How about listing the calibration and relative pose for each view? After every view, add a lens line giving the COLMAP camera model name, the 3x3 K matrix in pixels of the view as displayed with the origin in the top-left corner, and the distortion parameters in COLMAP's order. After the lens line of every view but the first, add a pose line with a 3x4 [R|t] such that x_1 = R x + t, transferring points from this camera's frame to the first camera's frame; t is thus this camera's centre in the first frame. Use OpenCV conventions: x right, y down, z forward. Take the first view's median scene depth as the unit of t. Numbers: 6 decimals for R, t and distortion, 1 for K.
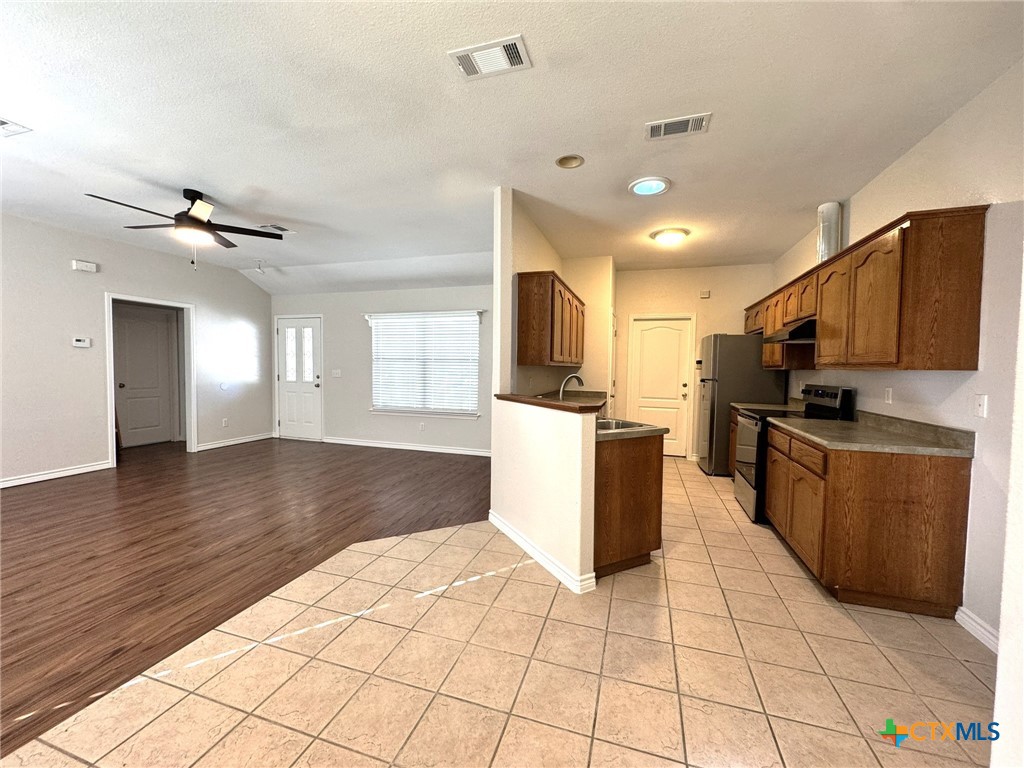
lens RADIAL K [[409.5, 0, 512.7], [0, 409.5, 383.9], [0, 0, 1]] dist [0.002060, 0.000349]
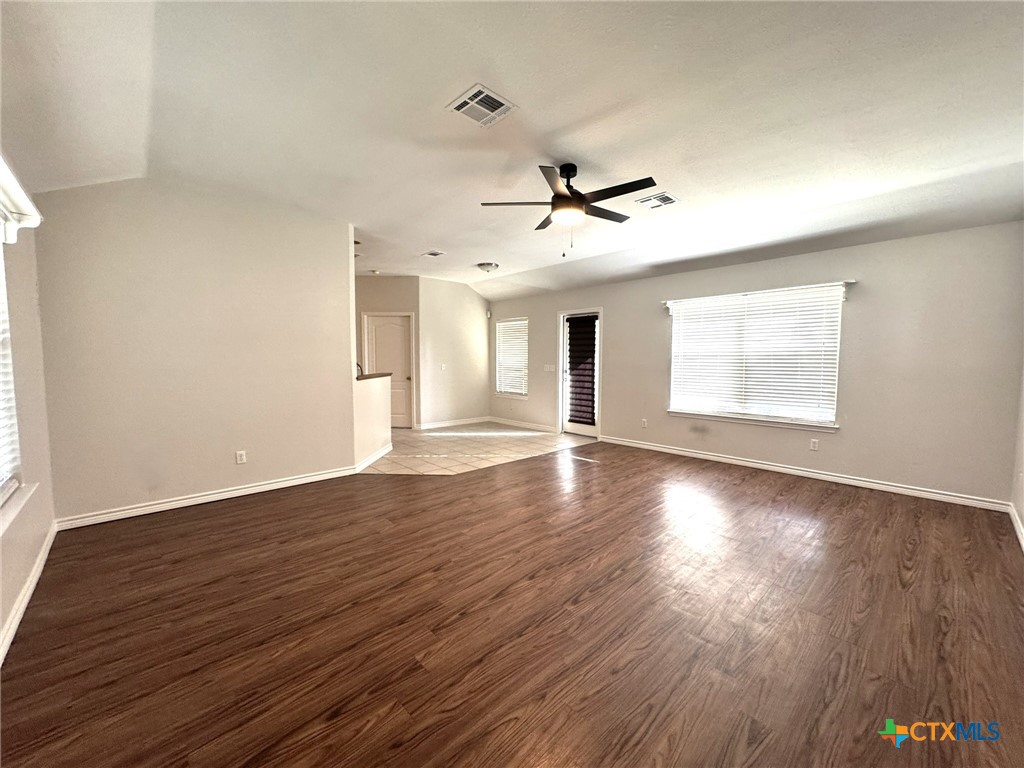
lens RADIAL K [[409.5, 0, 513.1], [0, 409.5, 385.2], [0, 0, 1]] dist [0.002060, 0.000349]
pose [[-0.874277, -0.047856, 0.483062, -1.006520], [0.005849, 0.994018, 0.109062, -0.084070], [-0.485392, 0.098176, -0.868767, 1.677671]]
